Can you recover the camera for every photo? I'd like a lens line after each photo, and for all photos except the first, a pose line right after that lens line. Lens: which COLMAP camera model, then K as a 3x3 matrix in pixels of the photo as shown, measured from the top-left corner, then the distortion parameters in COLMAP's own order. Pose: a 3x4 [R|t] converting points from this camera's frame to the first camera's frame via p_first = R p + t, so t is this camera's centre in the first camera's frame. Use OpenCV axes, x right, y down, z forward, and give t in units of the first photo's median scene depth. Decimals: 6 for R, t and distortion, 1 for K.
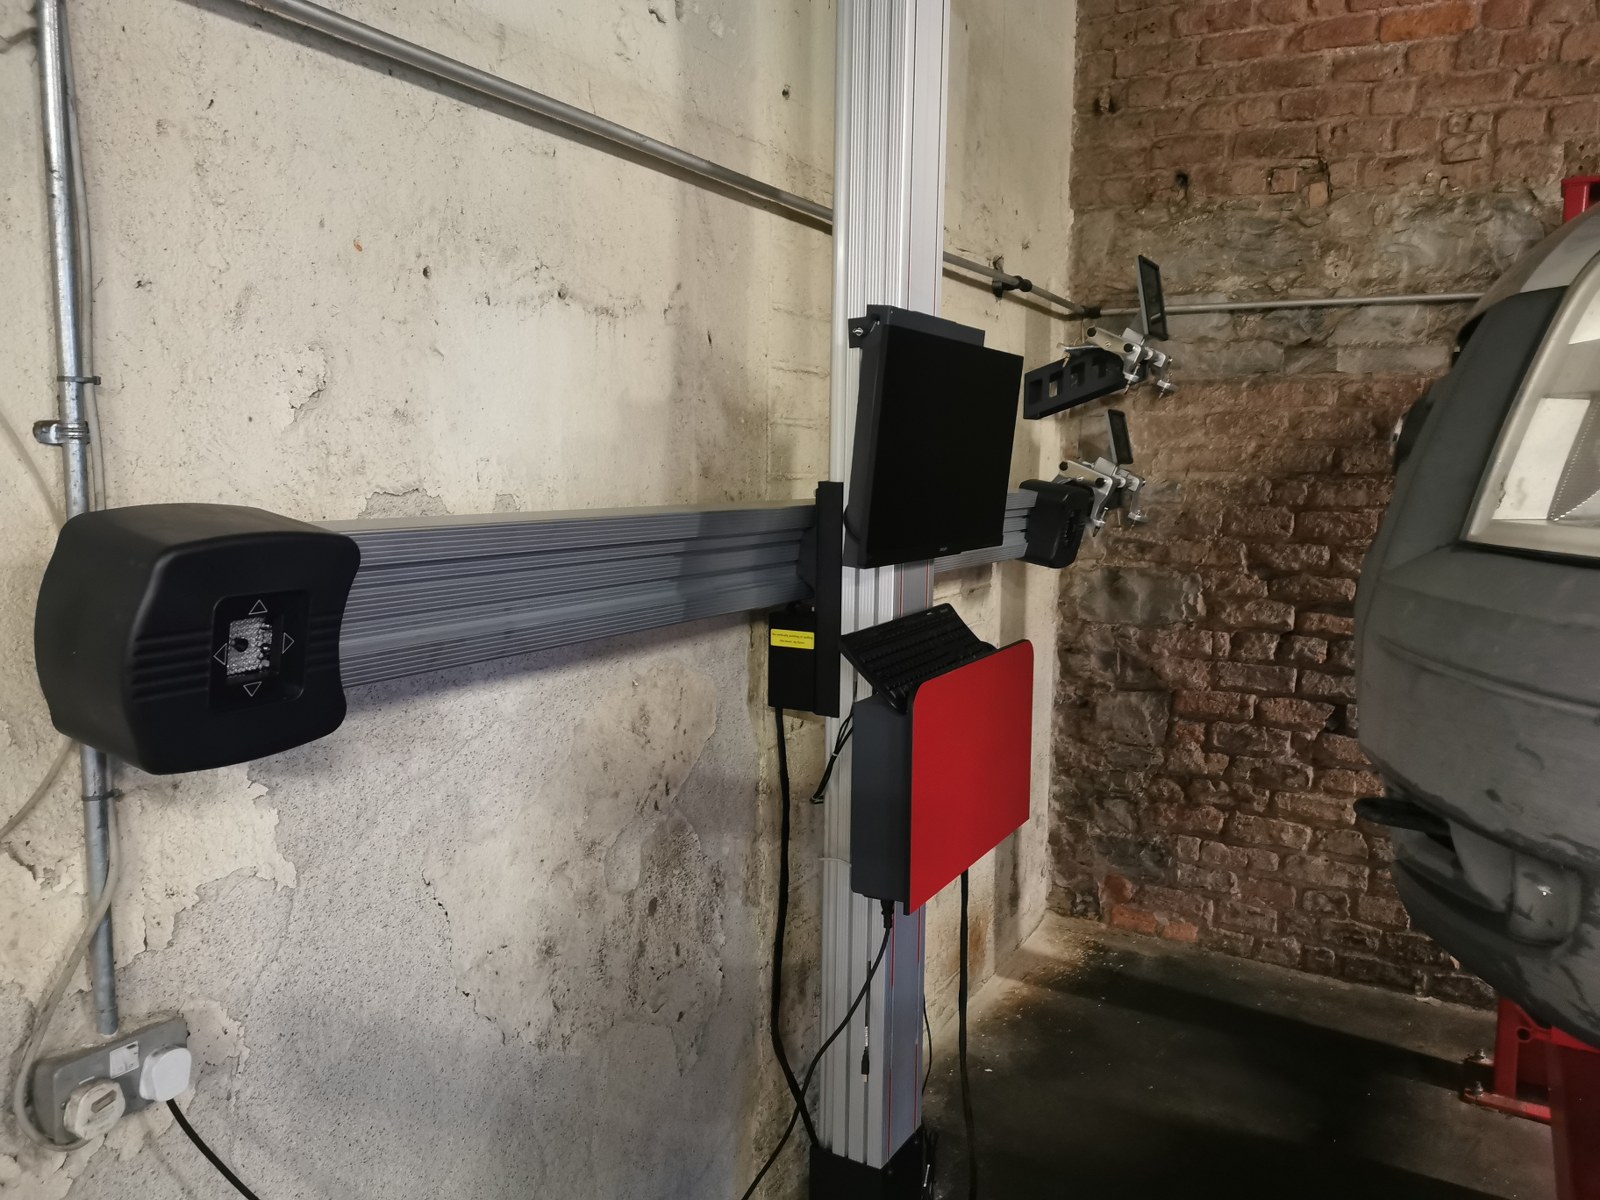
lens RADIAL K [[1235.8, 0, 796.4], [0, 1235.8, 612.8], [0, 0, 1]] dist [0.039098, -0.041624]
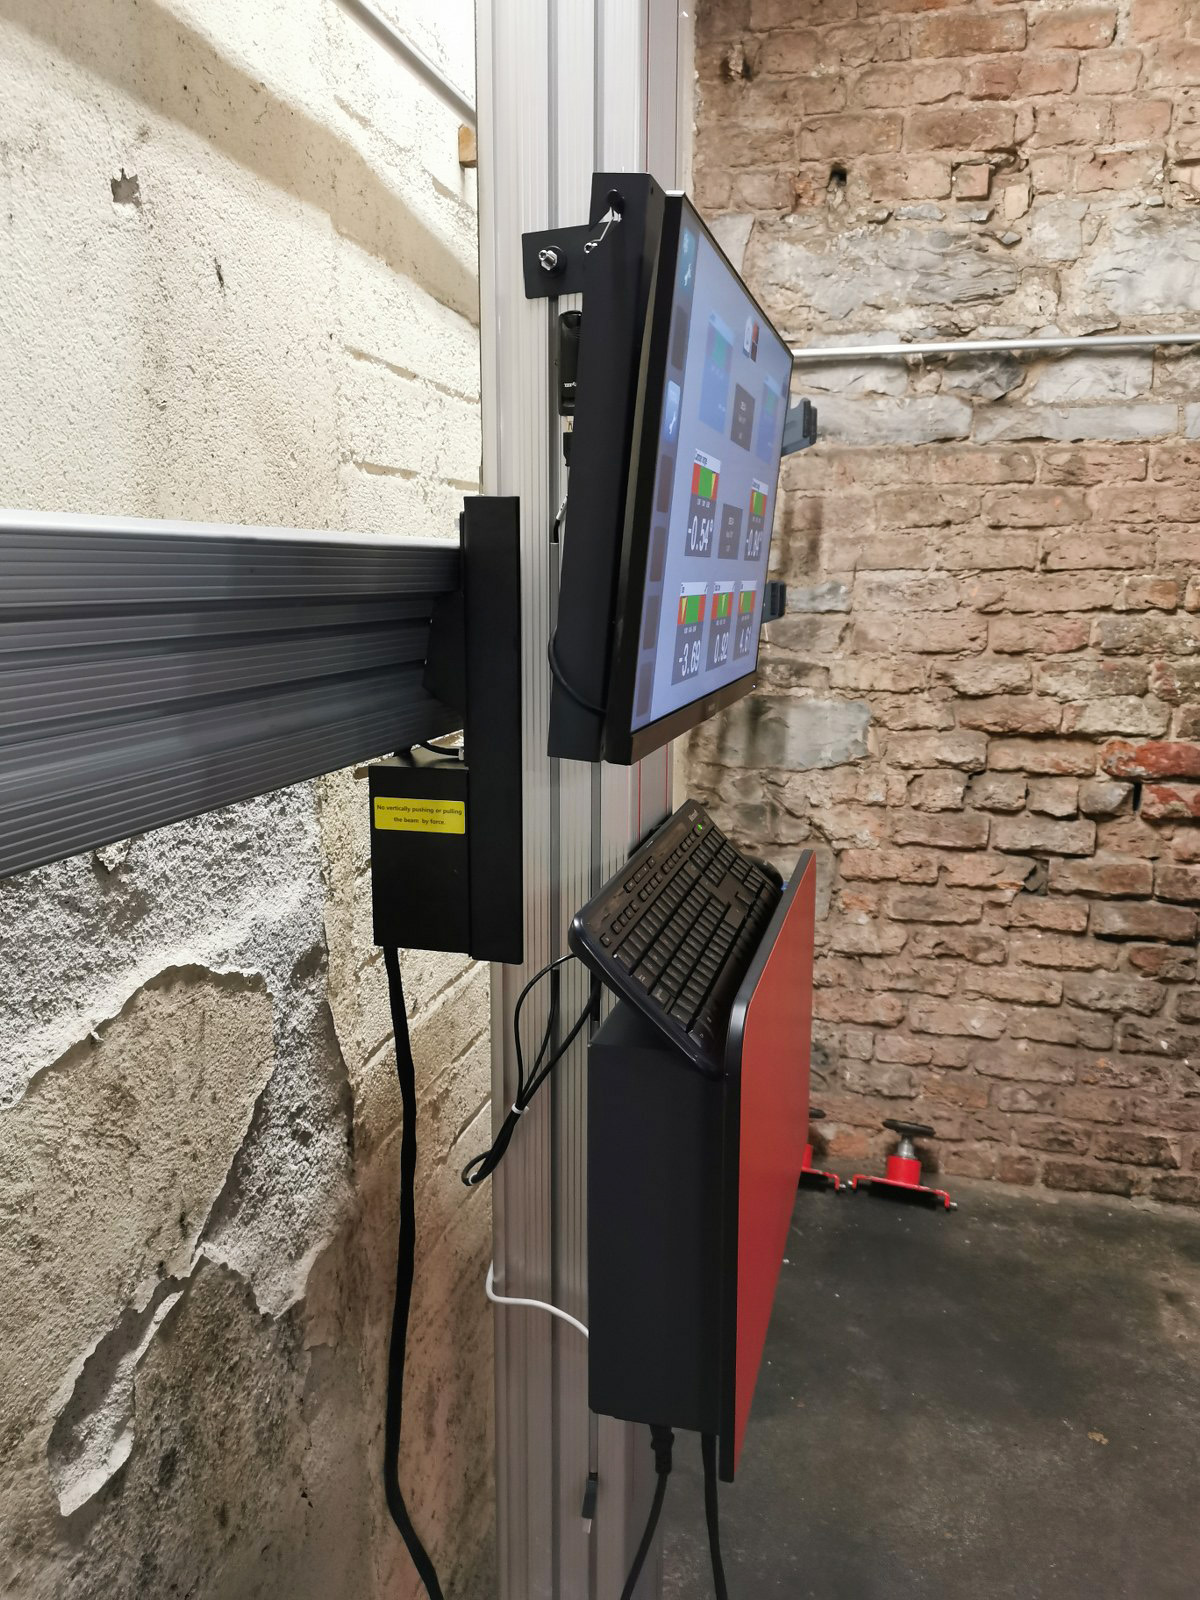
lens RADIAL K [[1235.8, 0, 592.6], [0, 1235.8, 804.7], [0, 0, 1]] dist [0.039098, -0.041624]
pose [[0.971359, -0.054102, 0.231375, -0.032051], [0.039245, 0.996890, 0.068341, -0.029377], [-0.234353, -0.057303, 0.970461, 0.303578]]
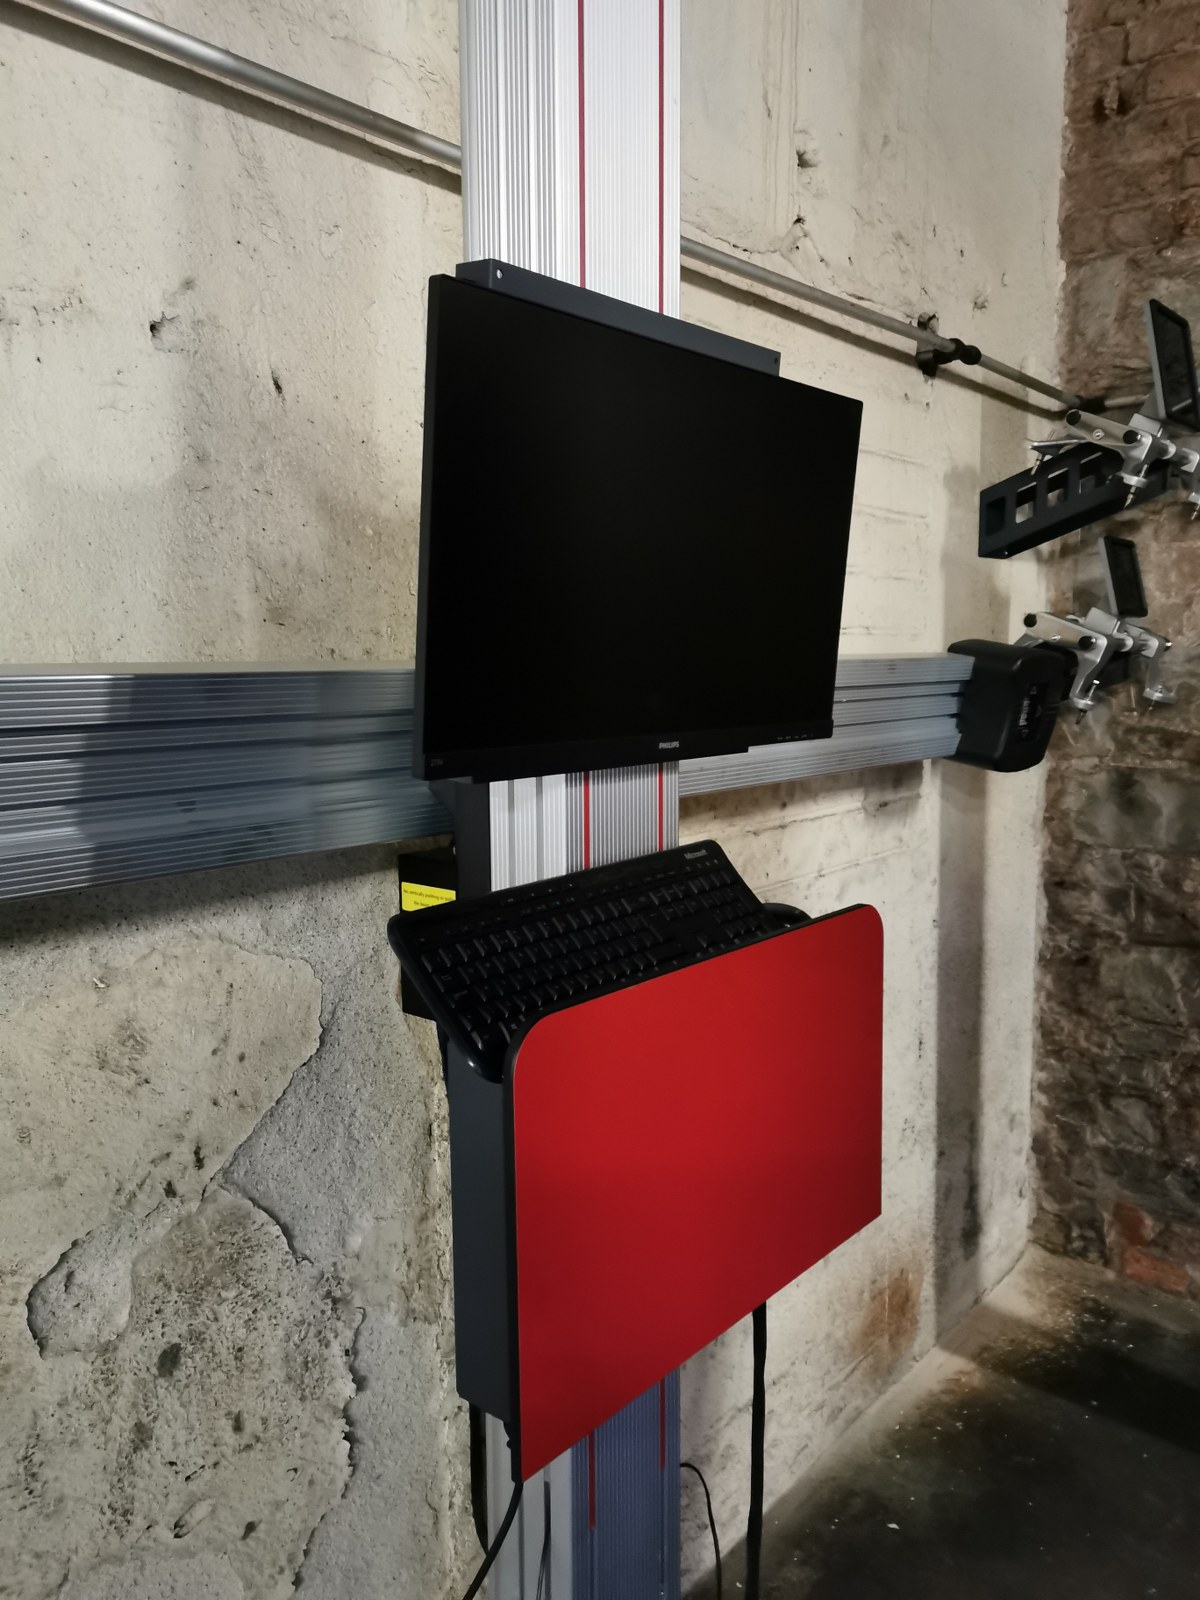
lens RADIAL K [[1235.8, 0, 594.1], [0, 1235.8, 806.9], [0, 0, 1]] dist [0.039098, -0.041624]
pose [[0.978679, 0.005078, -0.205333, 0.119822], [-0.005324, 0.999986, -0.000648, -0.014469], [0.205326, 0.001727, 0.978692, 0.281266]]
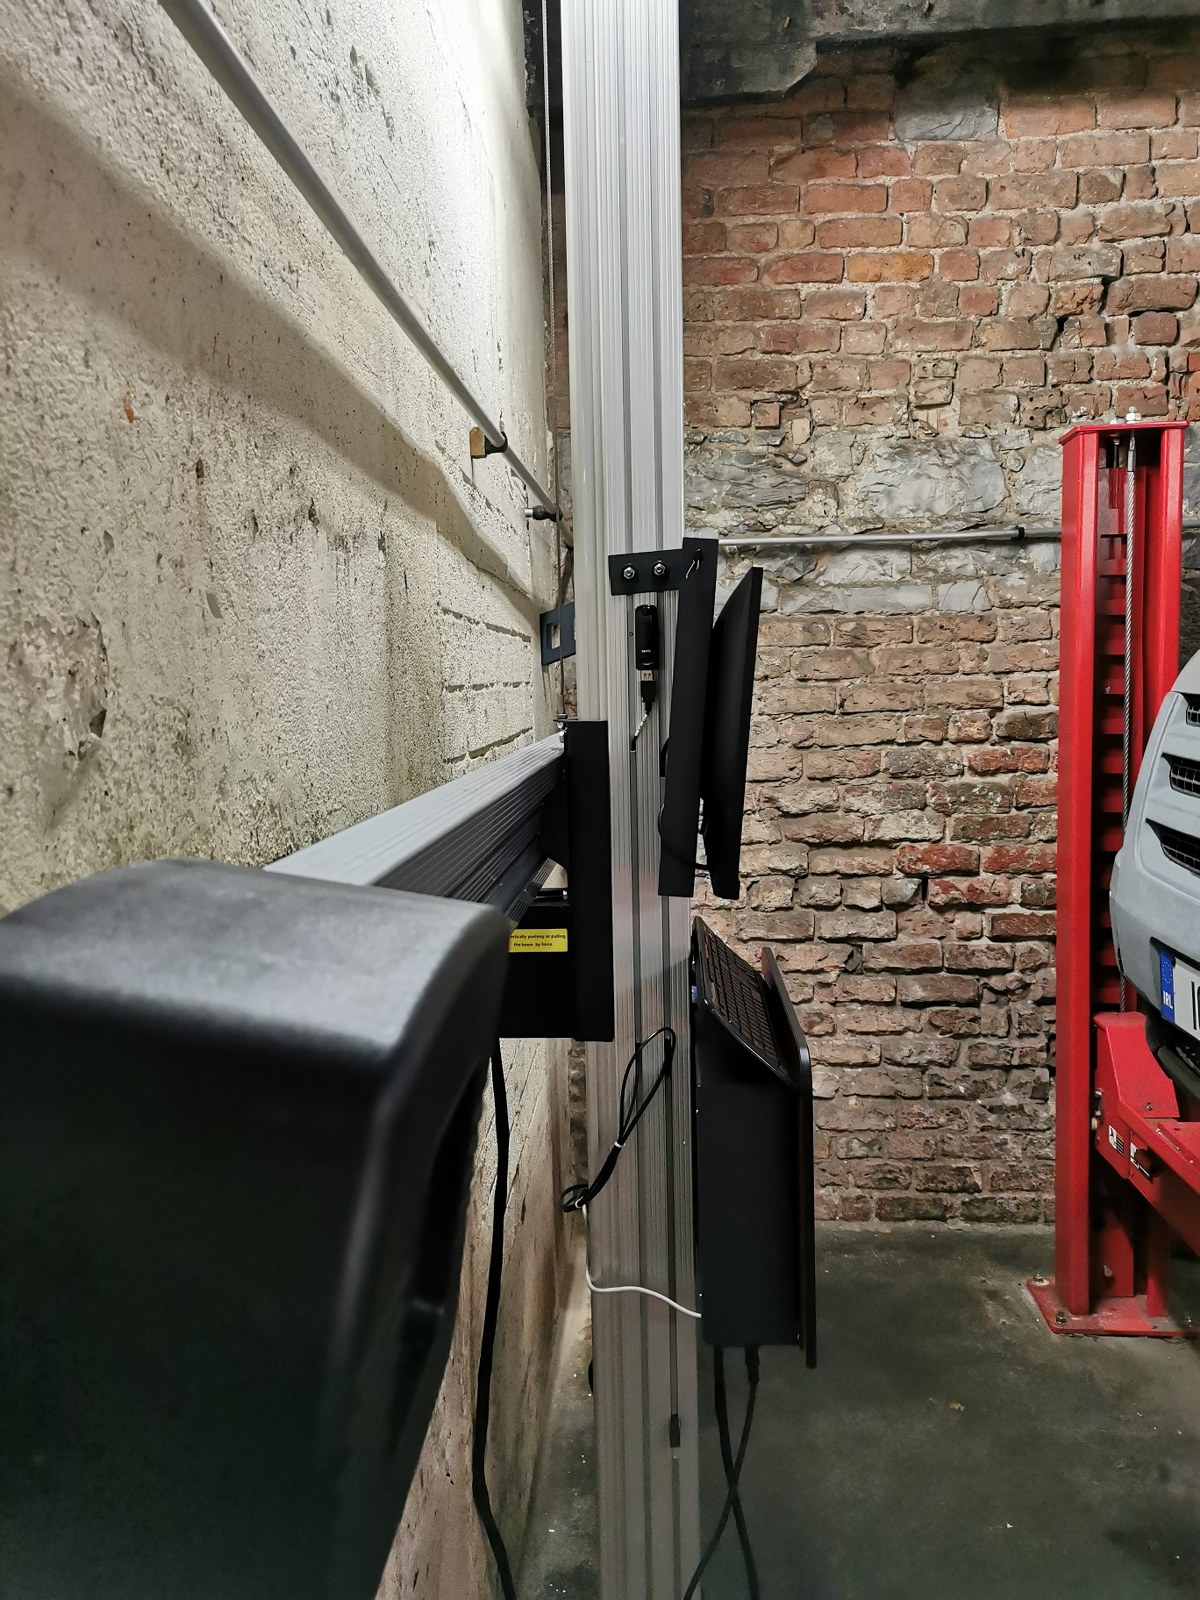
lens RADIAL K [[1235.8, 0, 599.8], [0, 1235.8, 801.3], [0, 0, 1]] dist [0.039098, -0.041624]
pose [[0.898935, -0.075114, 0.431594, -0.171076], [0.087655, 0.996108, -0.009208, -0.050974], [-0.429223, 0.046109, 0.902021, 0.204791]]
